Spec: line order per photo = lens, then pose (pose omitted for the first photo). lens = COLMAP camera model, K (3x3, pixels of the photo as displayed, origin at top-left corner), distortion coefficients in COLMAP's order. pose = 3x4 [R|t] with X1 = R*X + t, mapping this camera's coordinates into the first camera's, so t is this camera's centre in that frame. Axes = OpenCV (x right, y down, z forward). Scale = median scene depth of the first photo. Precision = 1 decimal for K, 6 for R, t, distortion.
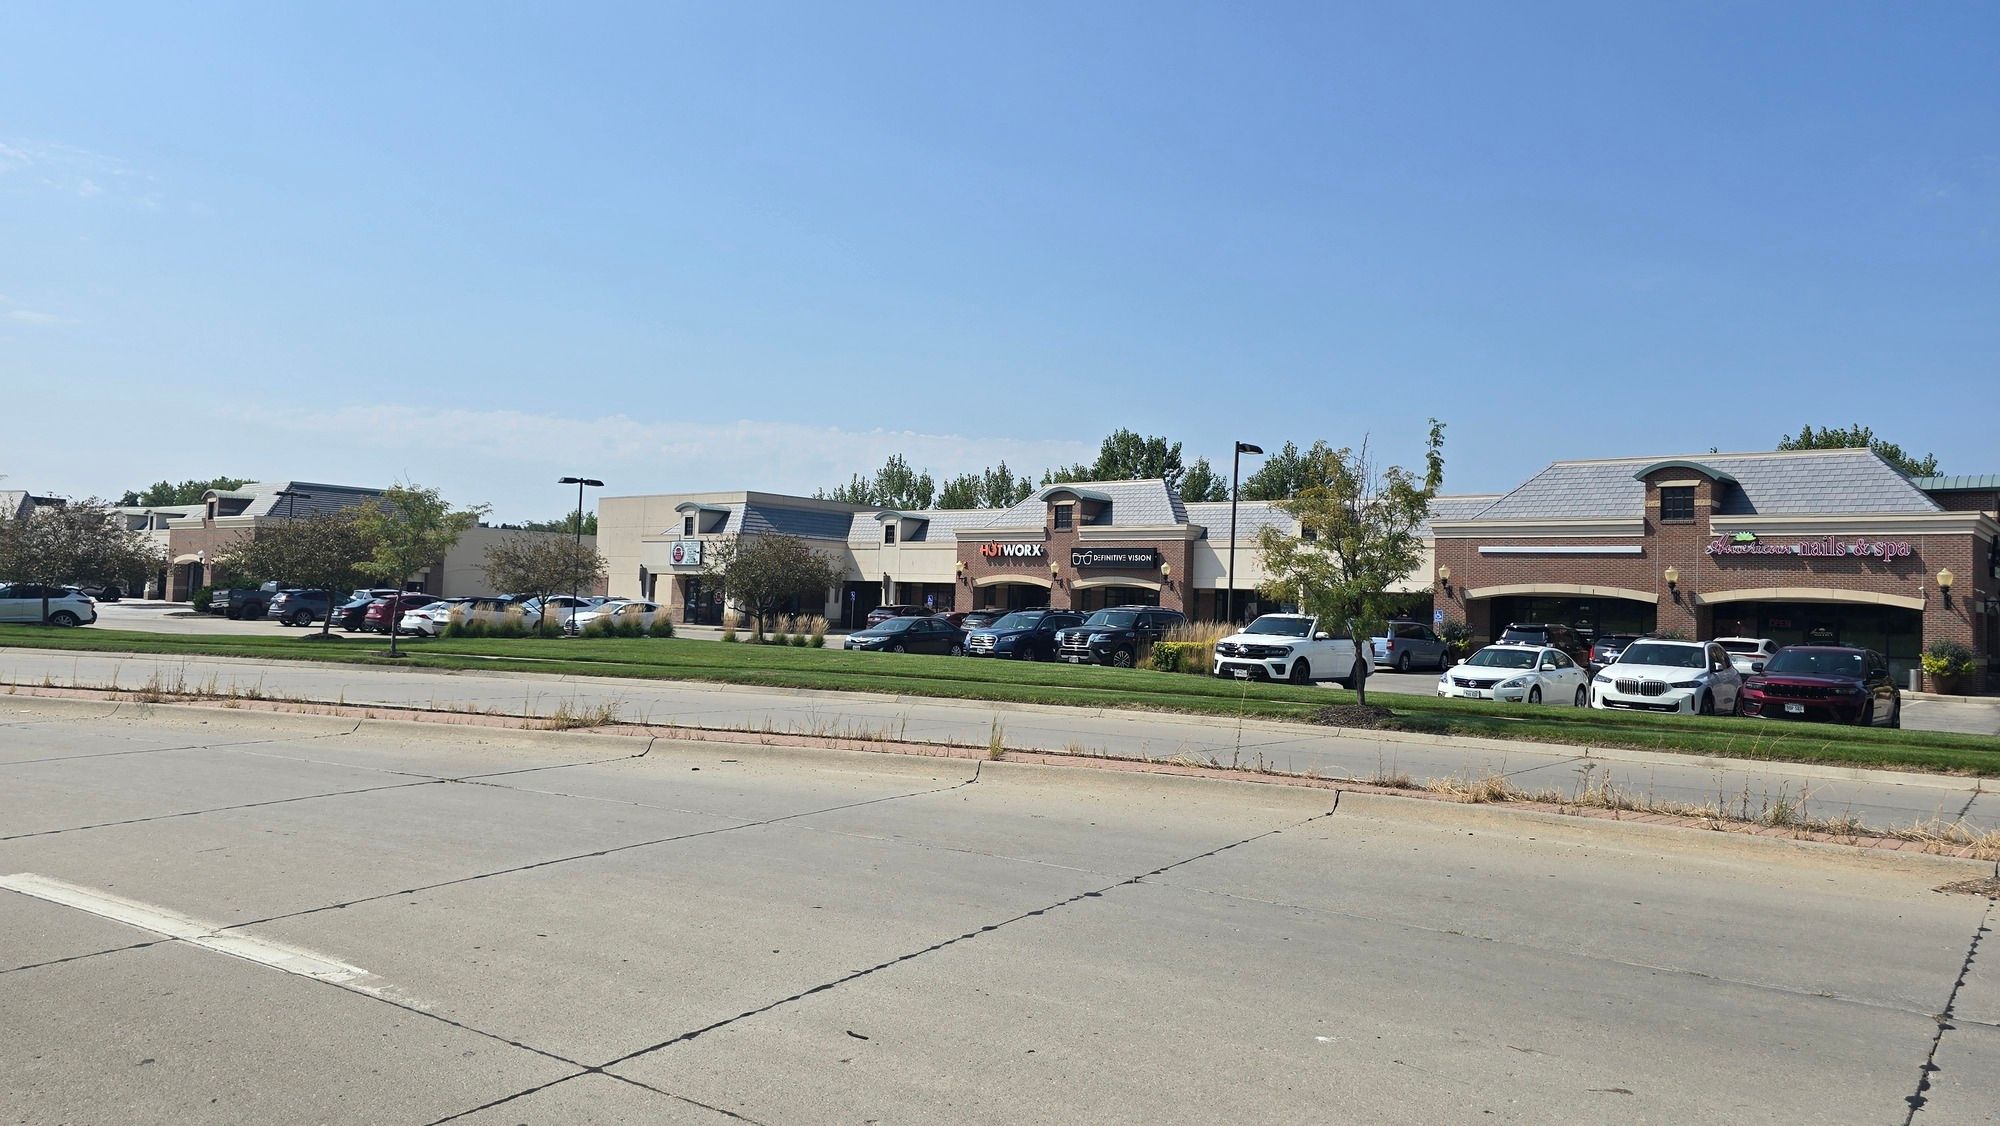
lens RADIAL K [[1320.6, 0, 1002.4], [0, 1320.6, 522.3], [0, 0, 1]] dist [0.073367, -0.078768]
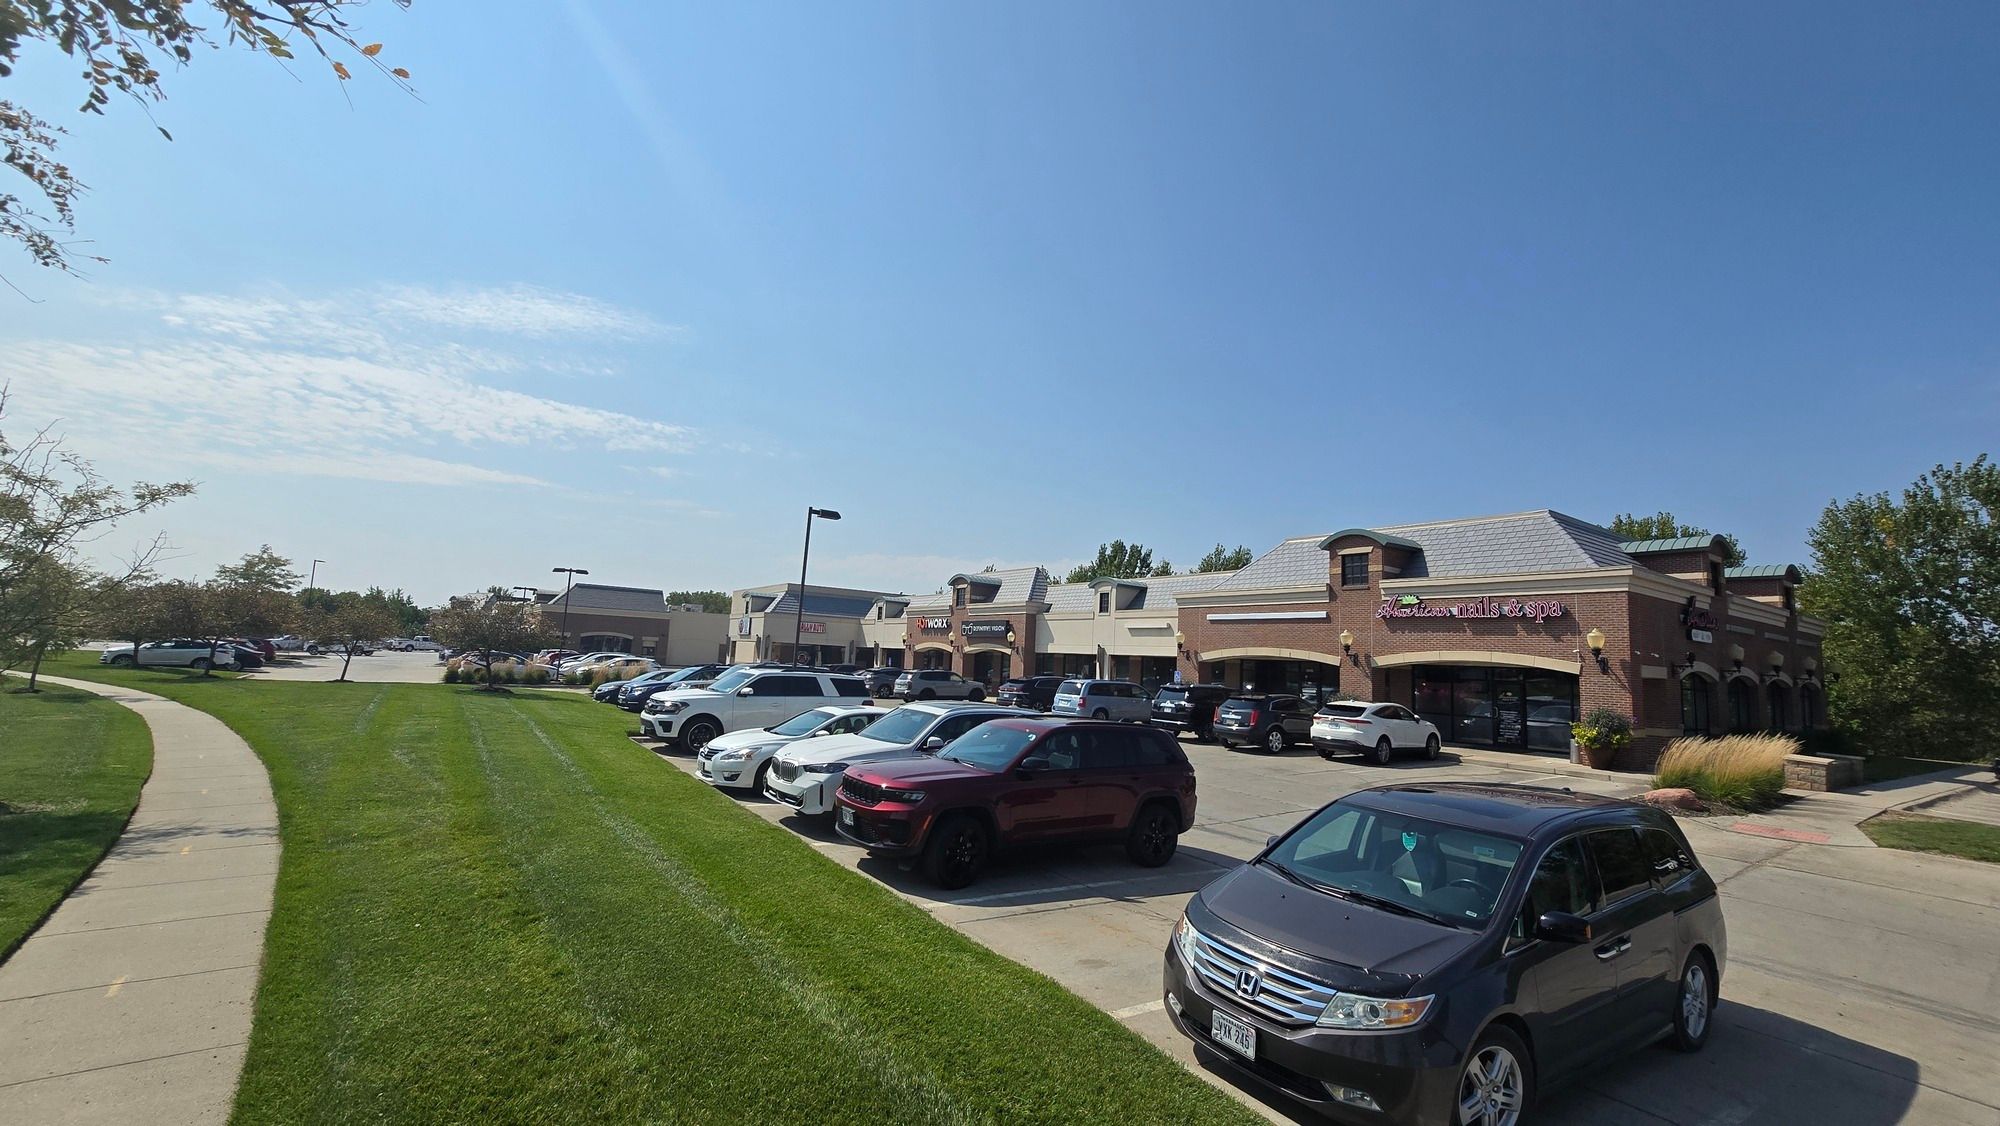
lens RADIAL K [[800.1, 0, 1018.5], [0, 800.1, 563.2], [0, 0, 1]] dist [-0.007492, 0.000369]
pose [[0.971384, -0.018688, -0.236778, 0.401431], [0.002355, 0.997609, -0.069076, 0.023453], [0.237503, 0.066541, 0.969105, 0.339072]]
